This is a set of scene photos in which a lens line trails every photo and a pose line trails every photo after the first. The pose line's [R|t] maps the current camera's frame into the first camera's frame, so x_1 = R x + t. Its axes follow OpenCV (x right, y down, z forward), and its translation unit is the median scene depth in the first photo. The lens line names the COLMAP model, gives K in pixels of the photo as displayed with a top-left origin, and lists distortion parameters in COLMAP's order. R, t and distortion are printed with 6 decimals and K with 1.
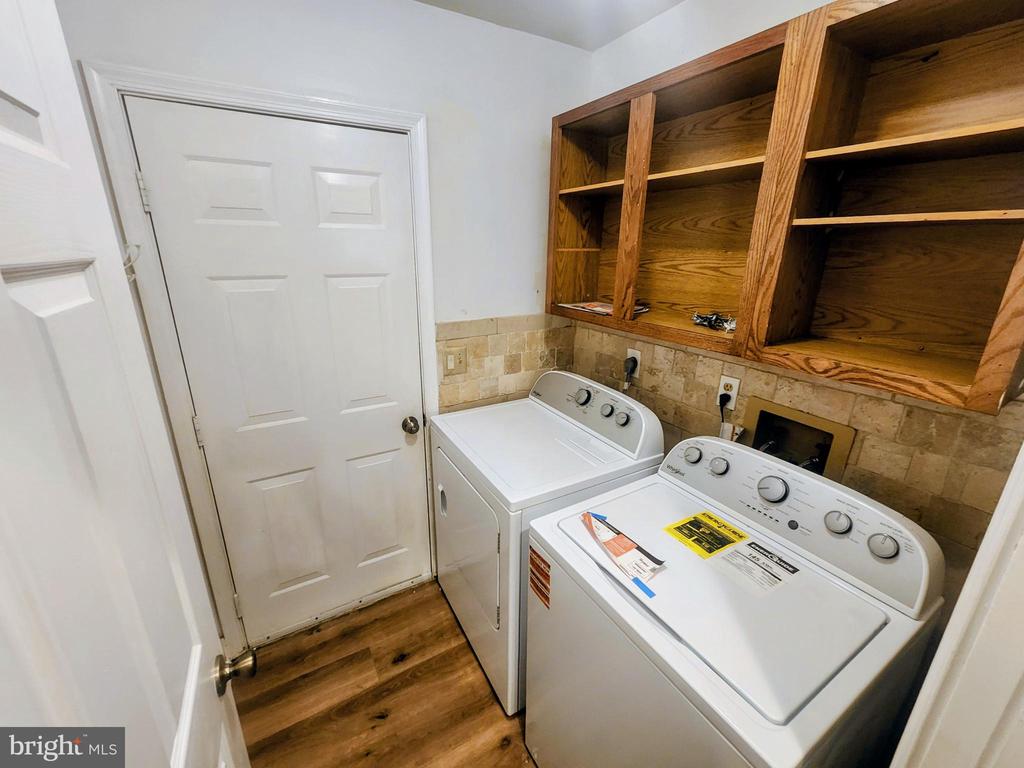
lens RADIAL K [[419.8, 0, 510.4], [0, 419.8, 383.8], [0, 0, 1]] dist [0.002197, -0.000971]
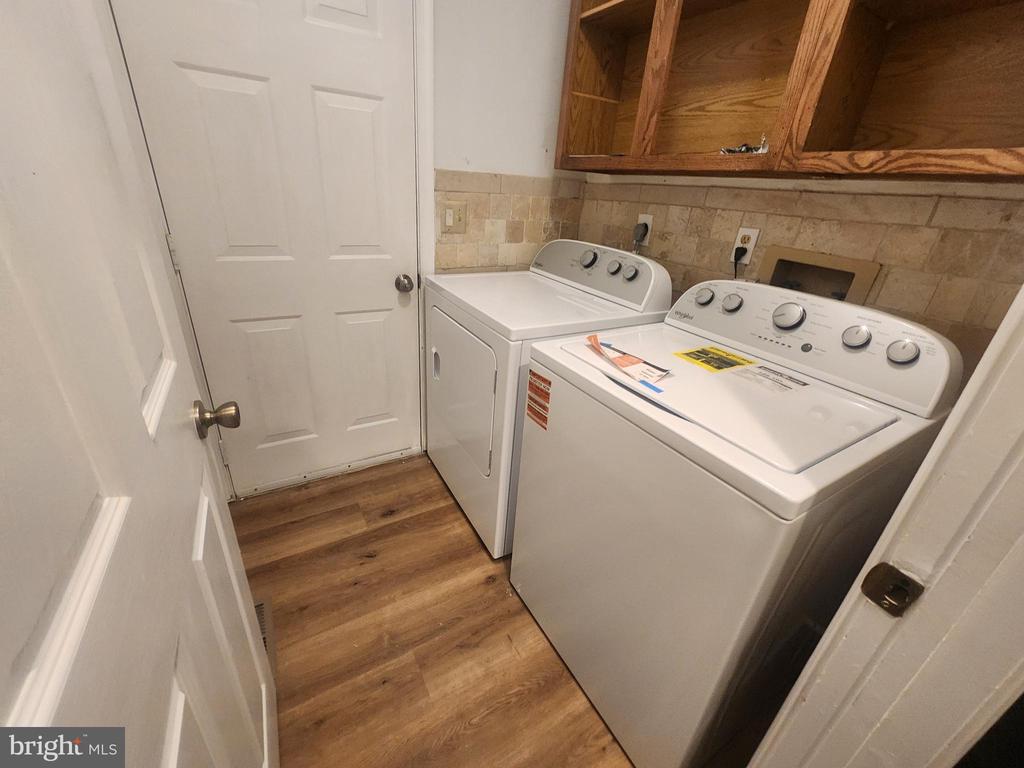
lens RADIAL K [[419.8, 0, 511.0], [0, 419.8, 378.6], [0, 0, 1]] dist [0.002197, -0.000971]
pose [[0.998178, 0.052564, 0.029622, -0.018852], [-0.055833, 0.990804, 0.123249, 0.230430], [-0.022871, -0.124679, 0.991934, 0.037760]]
